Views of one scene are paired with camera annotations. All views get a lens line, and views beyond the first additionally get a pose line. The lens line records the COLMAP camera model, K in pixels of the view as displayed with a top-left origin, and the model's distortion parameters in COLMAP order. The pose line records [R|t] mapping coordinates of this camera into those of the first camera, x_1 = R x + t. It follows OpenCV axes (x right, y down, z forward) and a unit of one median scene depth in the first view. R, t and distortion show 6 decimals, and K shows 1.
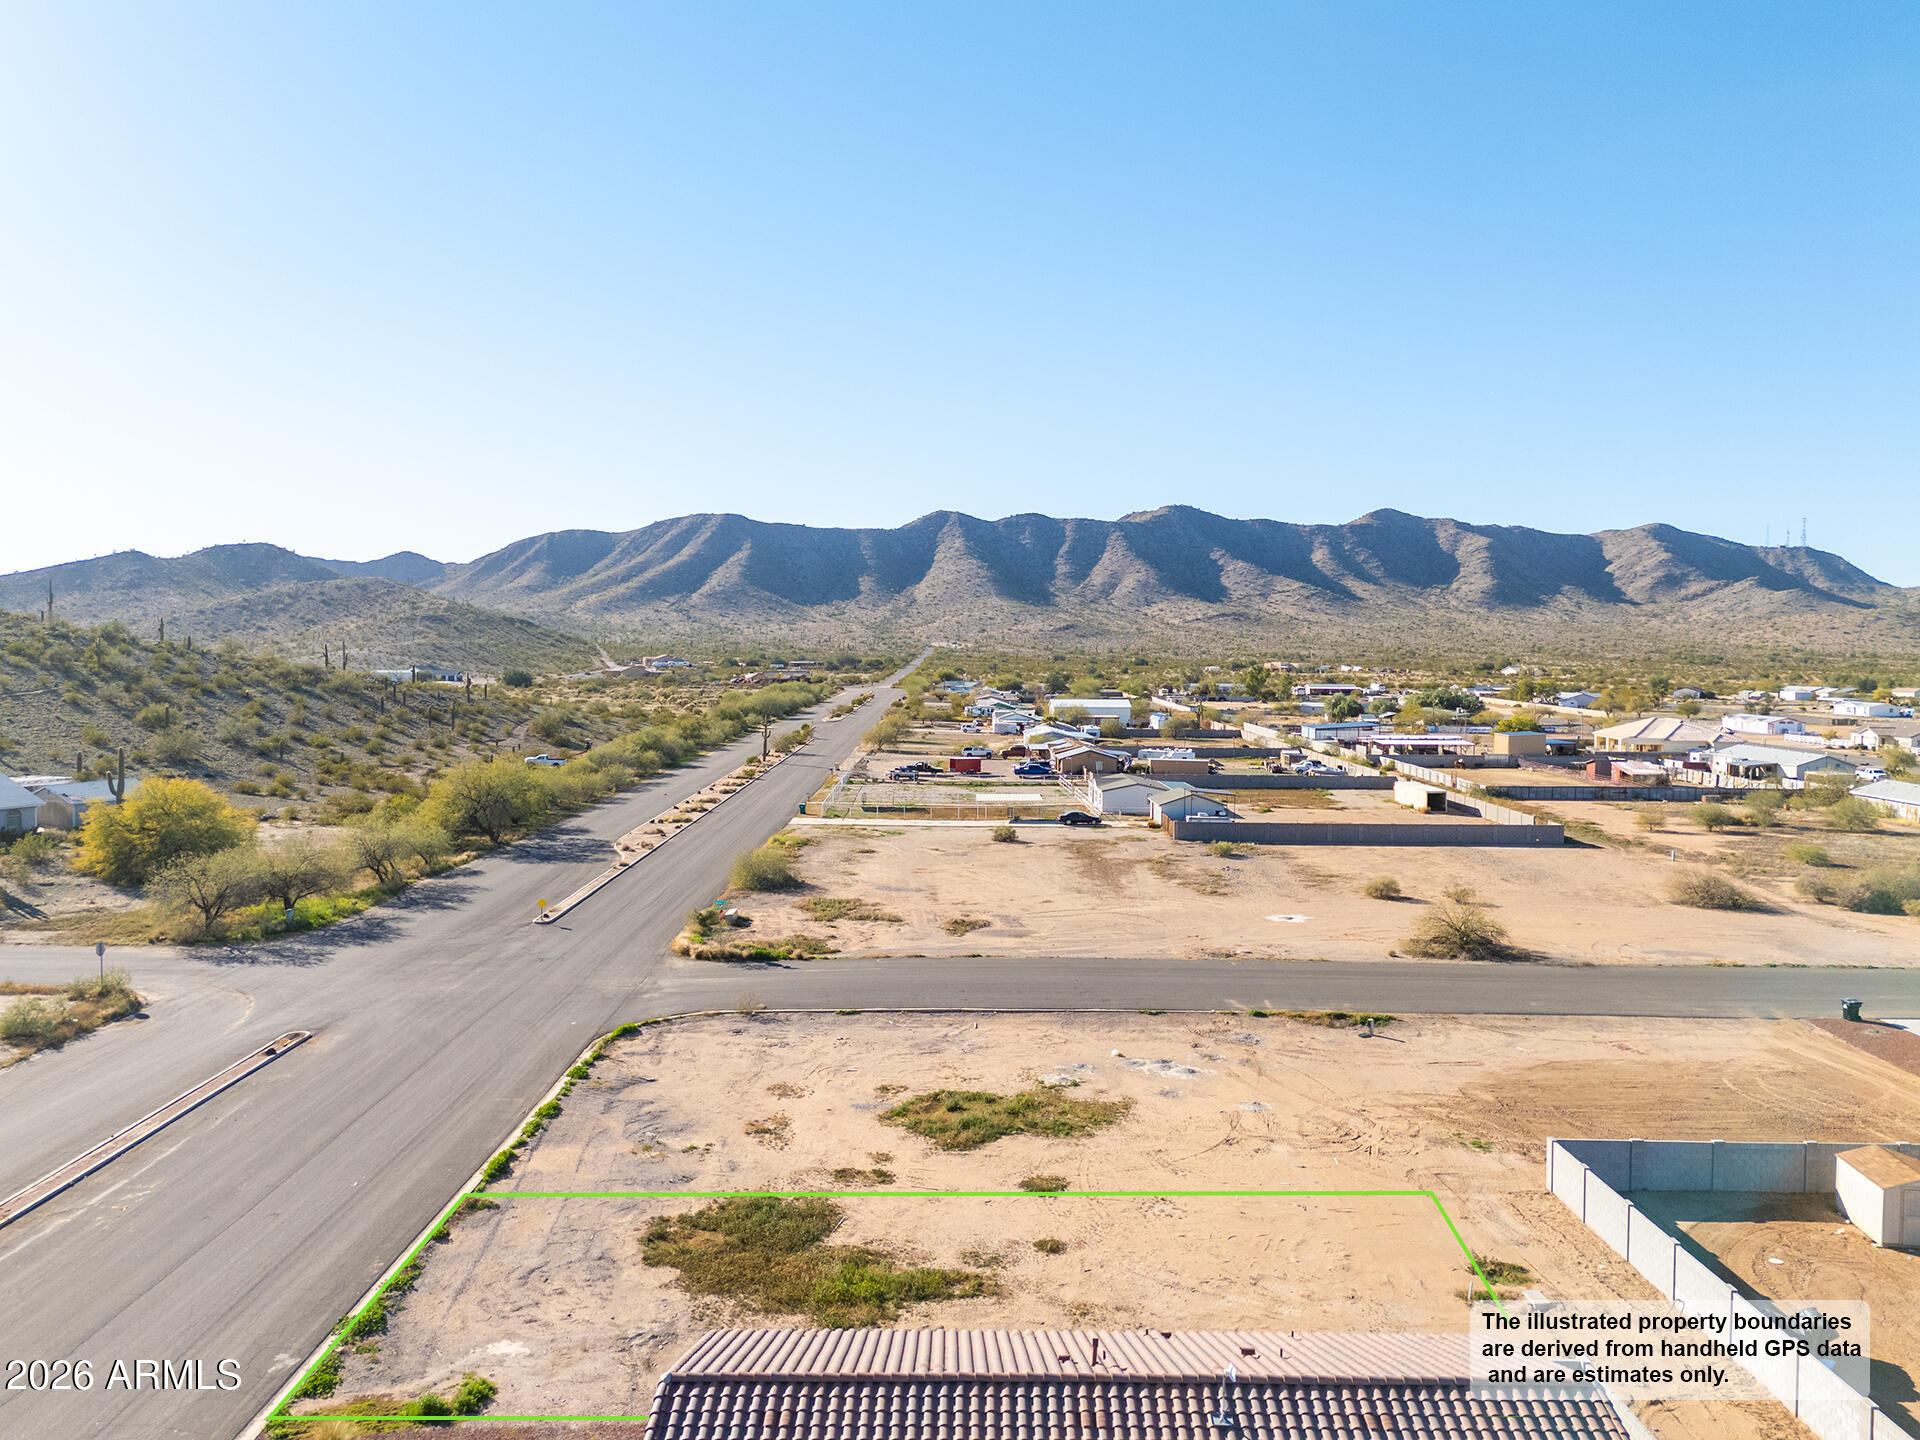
lens RADIAL K [[1409.8, 0, 962.9], [0, 1409.8, 714.6], [0, 0, 1]] dist [0.079136, -0.075446]
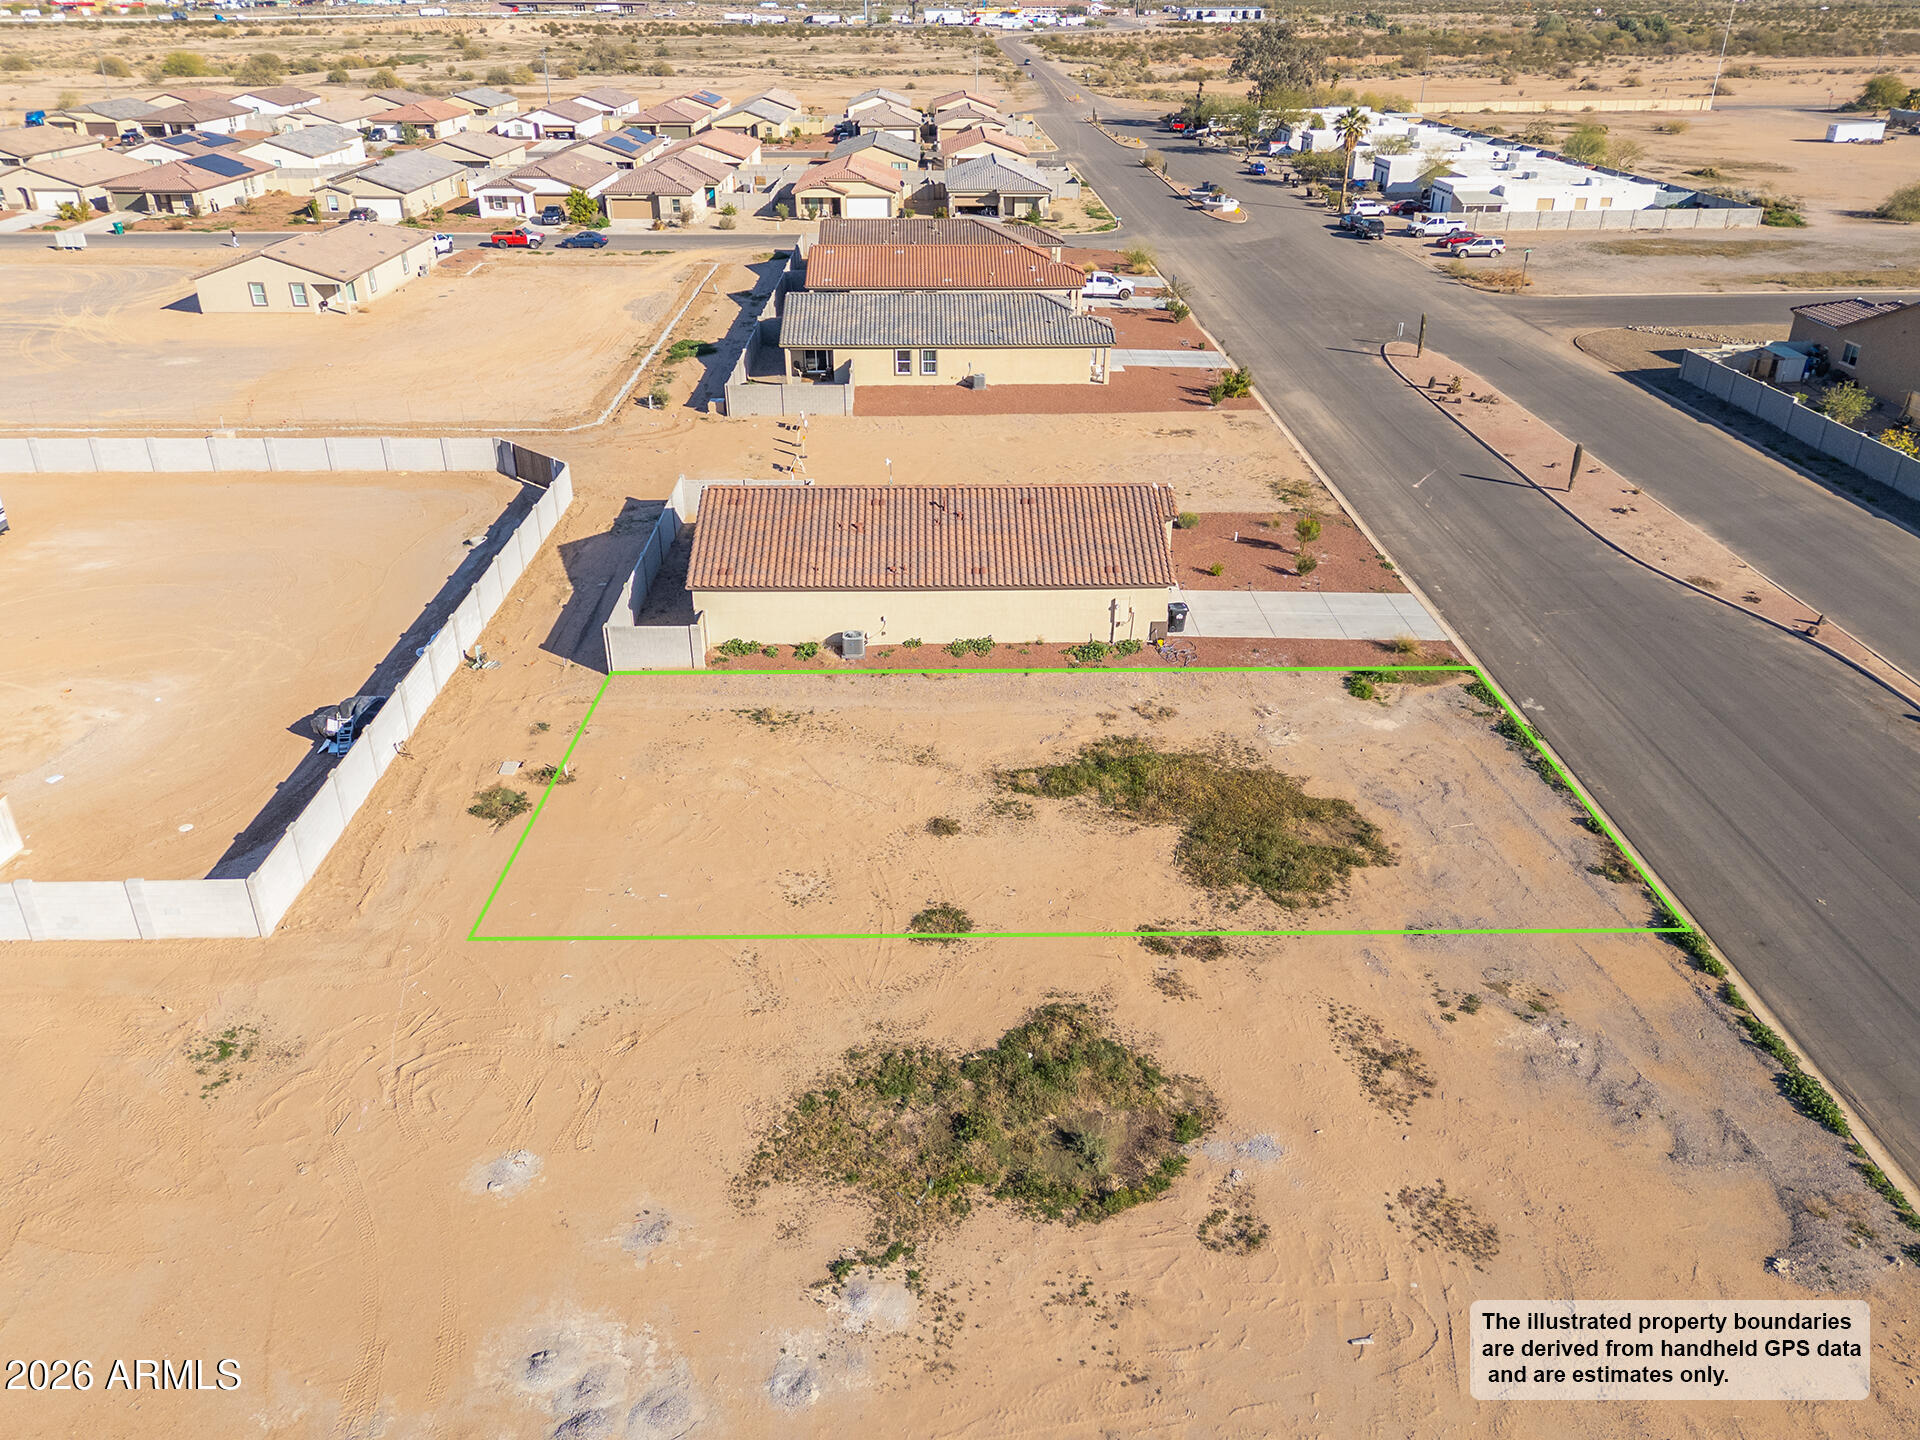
lens RADIAL K [[1409.8, 0, 962.9], [0, 1409.8, 714.6], [0, 0, 1]] dist [0.079136, -0.075446]
pose [[-0.999835, 0.001202, -0.018125, 0.054685], [-0.008035, 0.865617, 0.500642, -0.139732], [0.016291, 0.500705, -0.865465, 1.505448]]
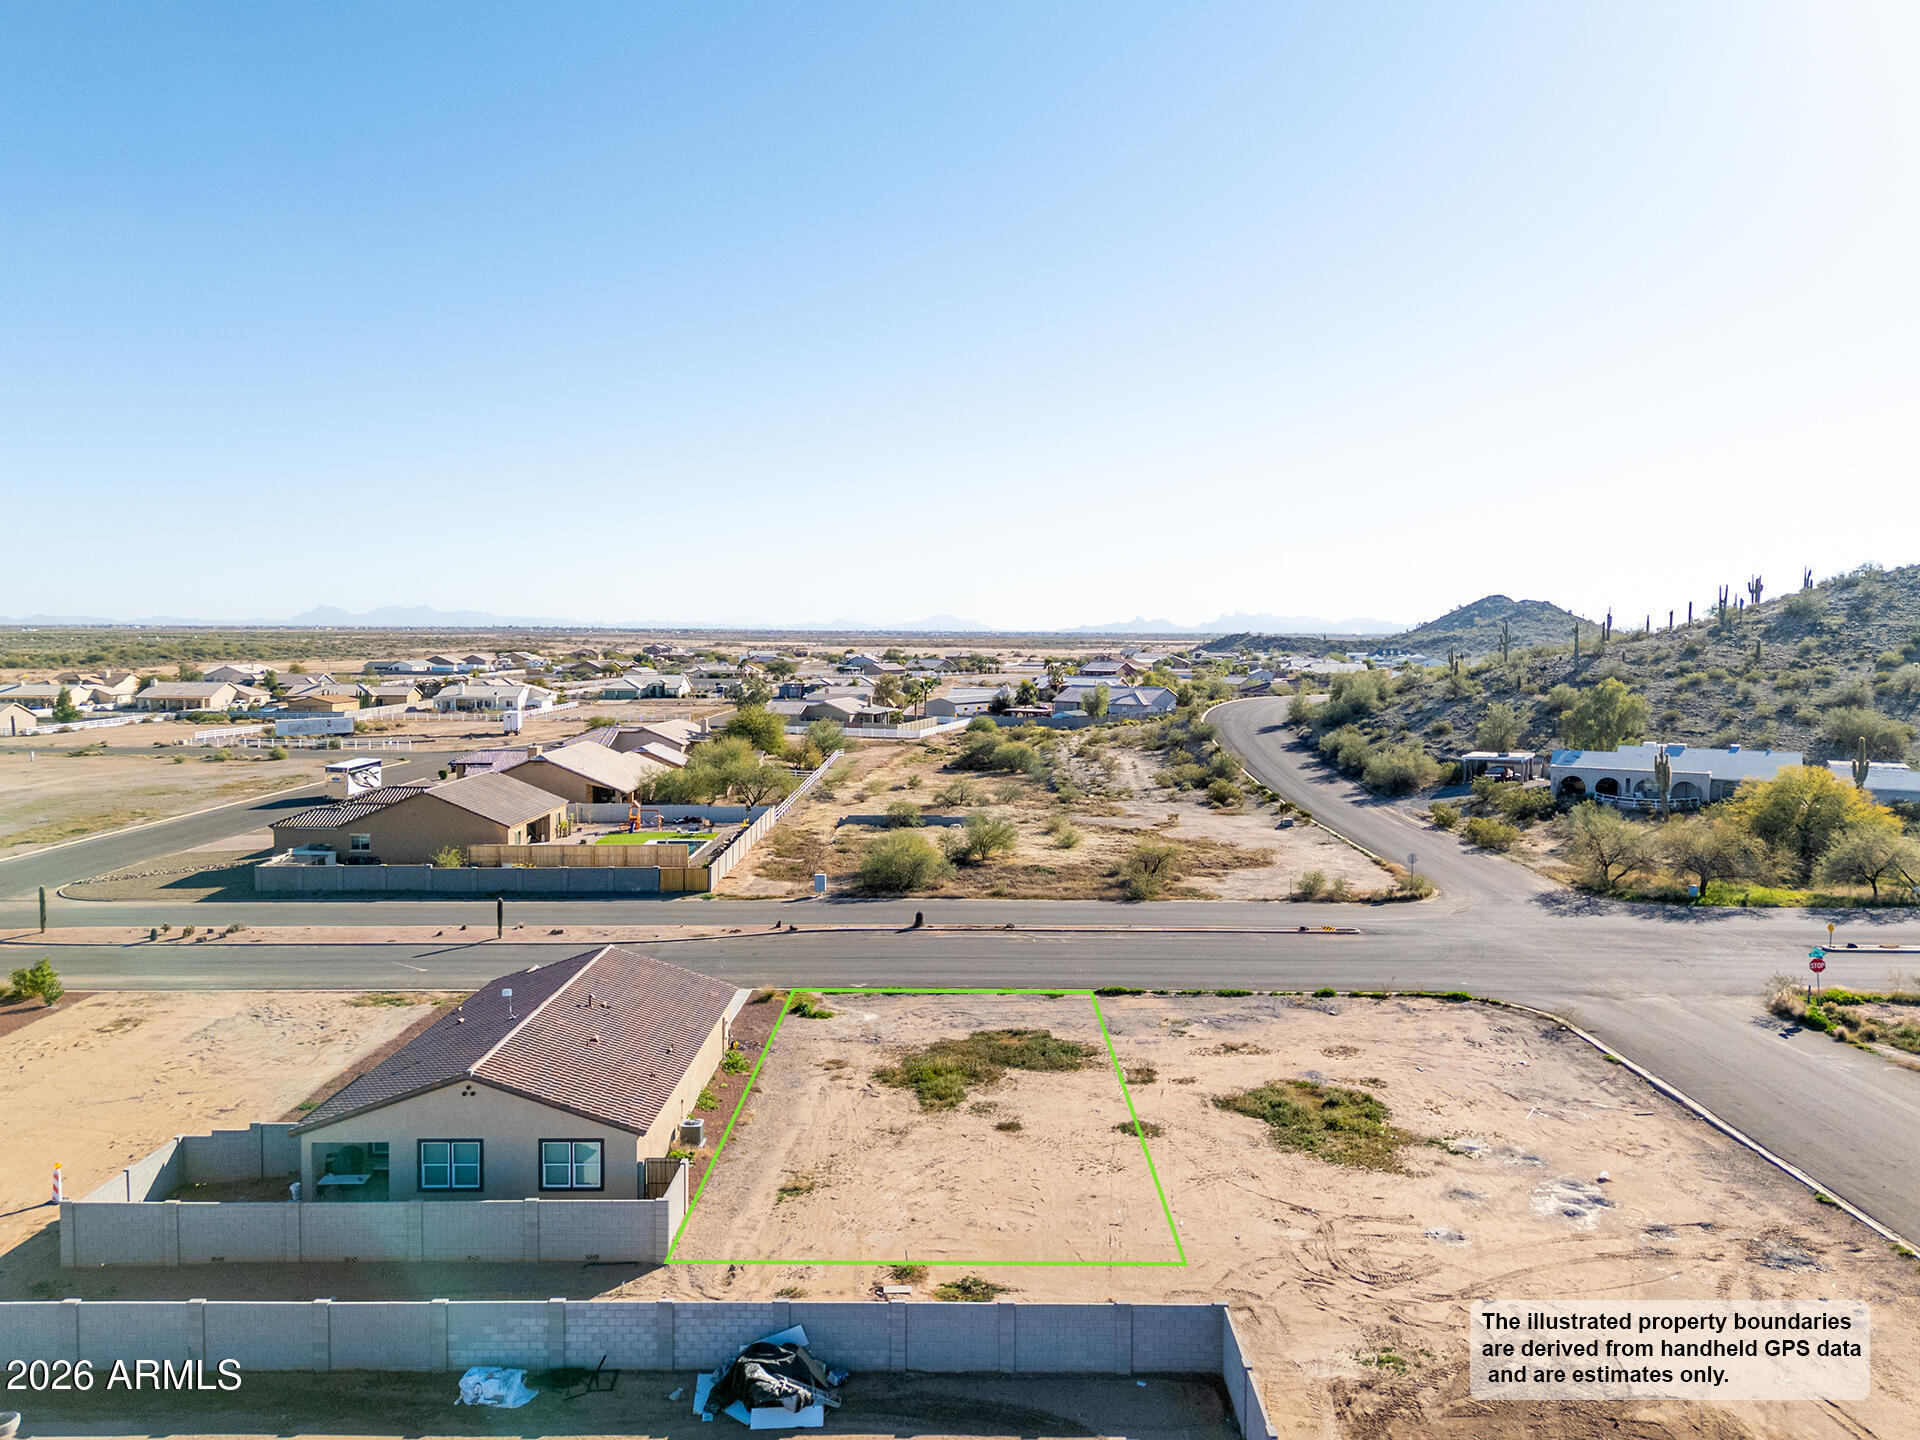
lens RADIAL K [[1409.8, 0, 962.9], [0, 1409.8, 714.6], [0, 0, 1]] dist [0.079136, -0.075446]
pose [[-0.010046, 0.055427, -0.998412, 1.061178], [-0.054279, 0.996960, 0.055893, -0.037164], [0.998475, 0.054754, -0.007007, 0.803272]]
